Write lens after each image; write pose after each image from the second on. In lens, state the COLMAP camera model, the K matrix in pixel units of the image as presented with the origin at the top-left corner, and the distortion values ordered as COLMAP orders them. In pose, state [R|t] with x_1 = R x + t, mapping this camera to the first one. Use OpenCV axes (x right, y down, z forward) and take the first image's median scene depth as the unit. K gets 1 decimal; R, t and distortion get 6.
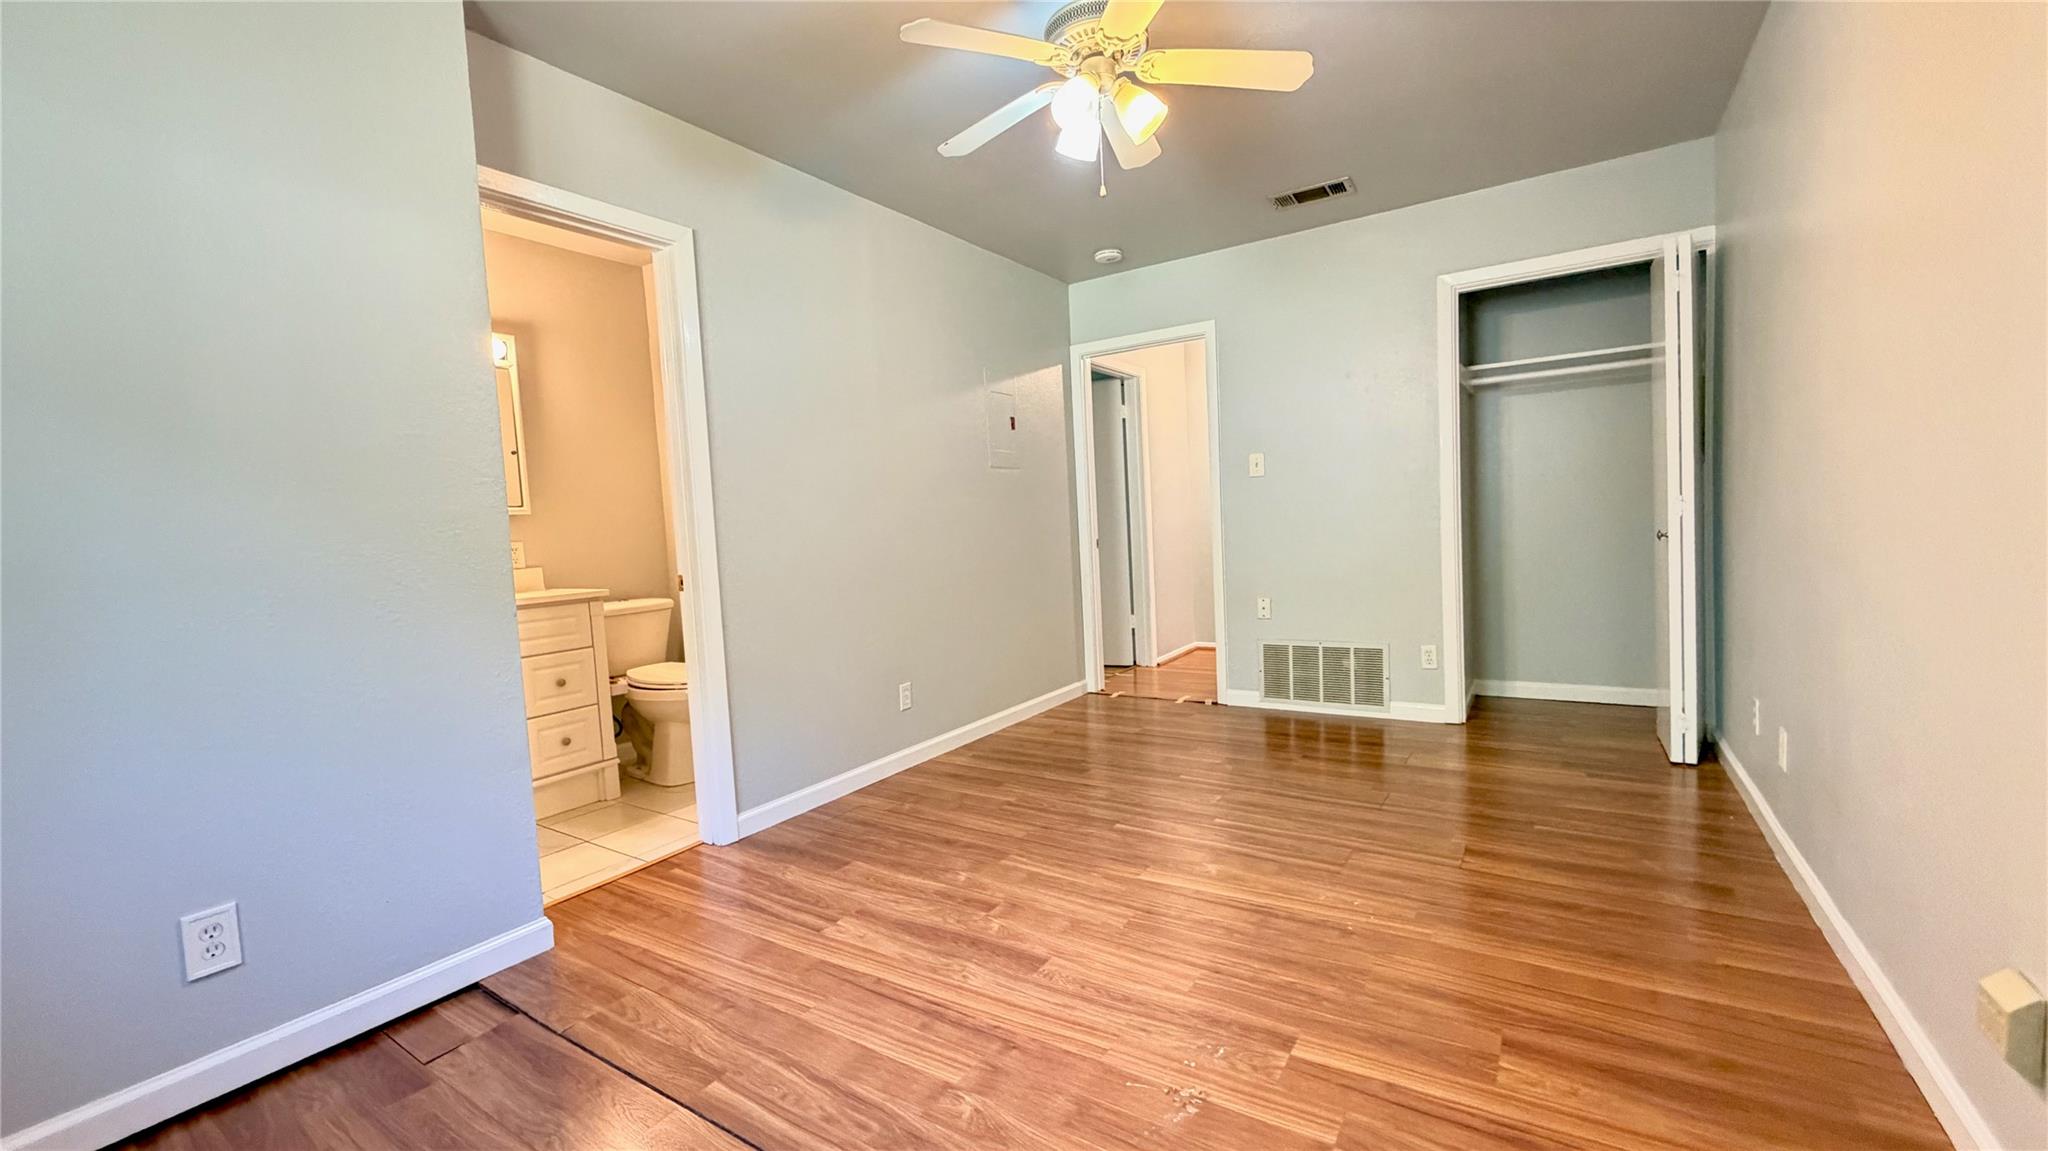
lens RADIAL K [[820.7, 0, 1024.8], [0, 820.7, 573.7], [0, 0, 1]] dist [0.002794, -0.000129]
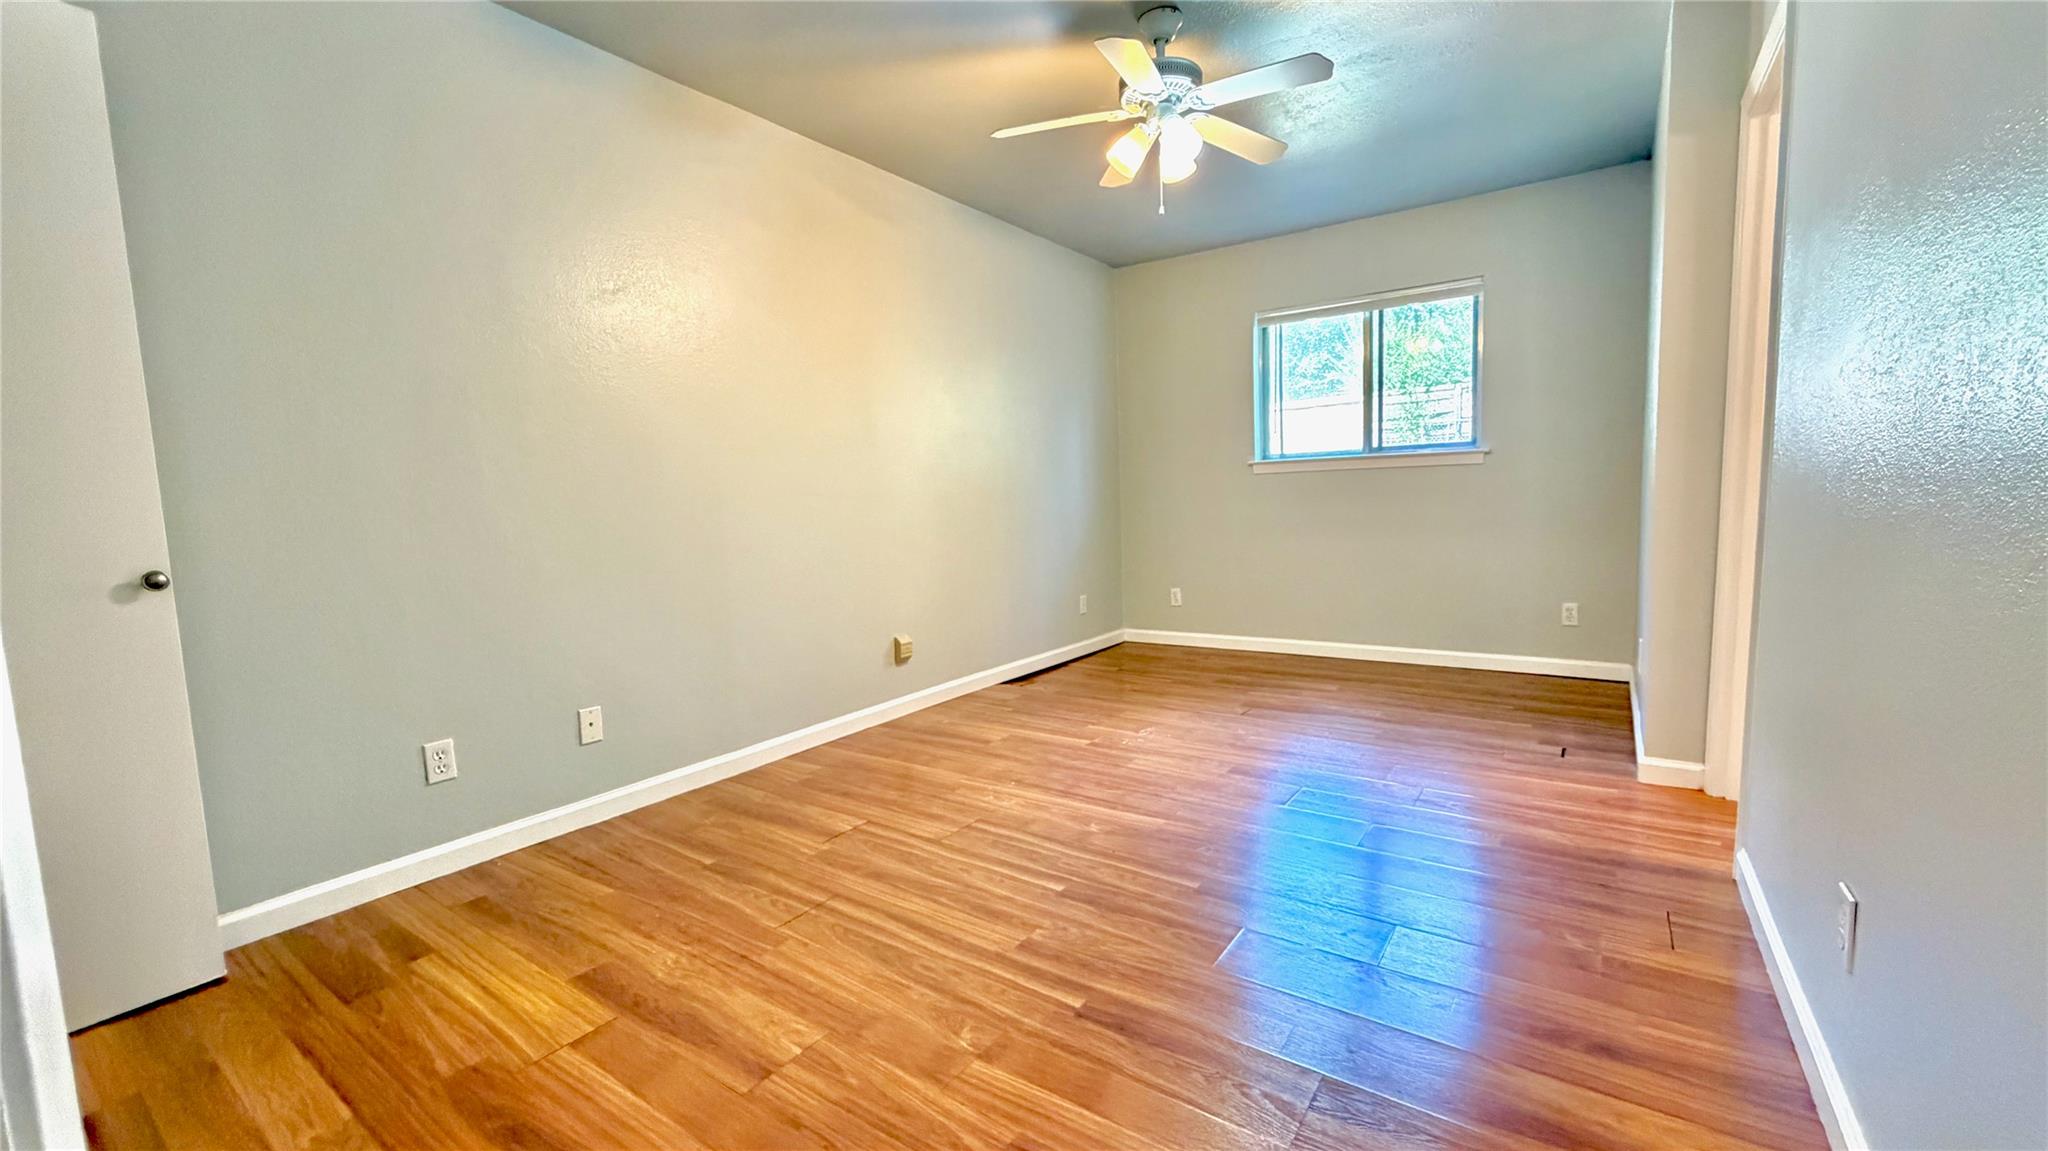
lens RADIAL K [[820.7, 0, 1021.9], [0, 820.7, 575.0], [0, 0, 1]] dist [0.002794, -0.000129]
pose [[-0.996083, 0.077559, 0.042460, 0.278279], [0.083391, 0.983673, 0.159480, -0.129731], [-0.029397, 0.162396, -0.986288, 2.188807]]
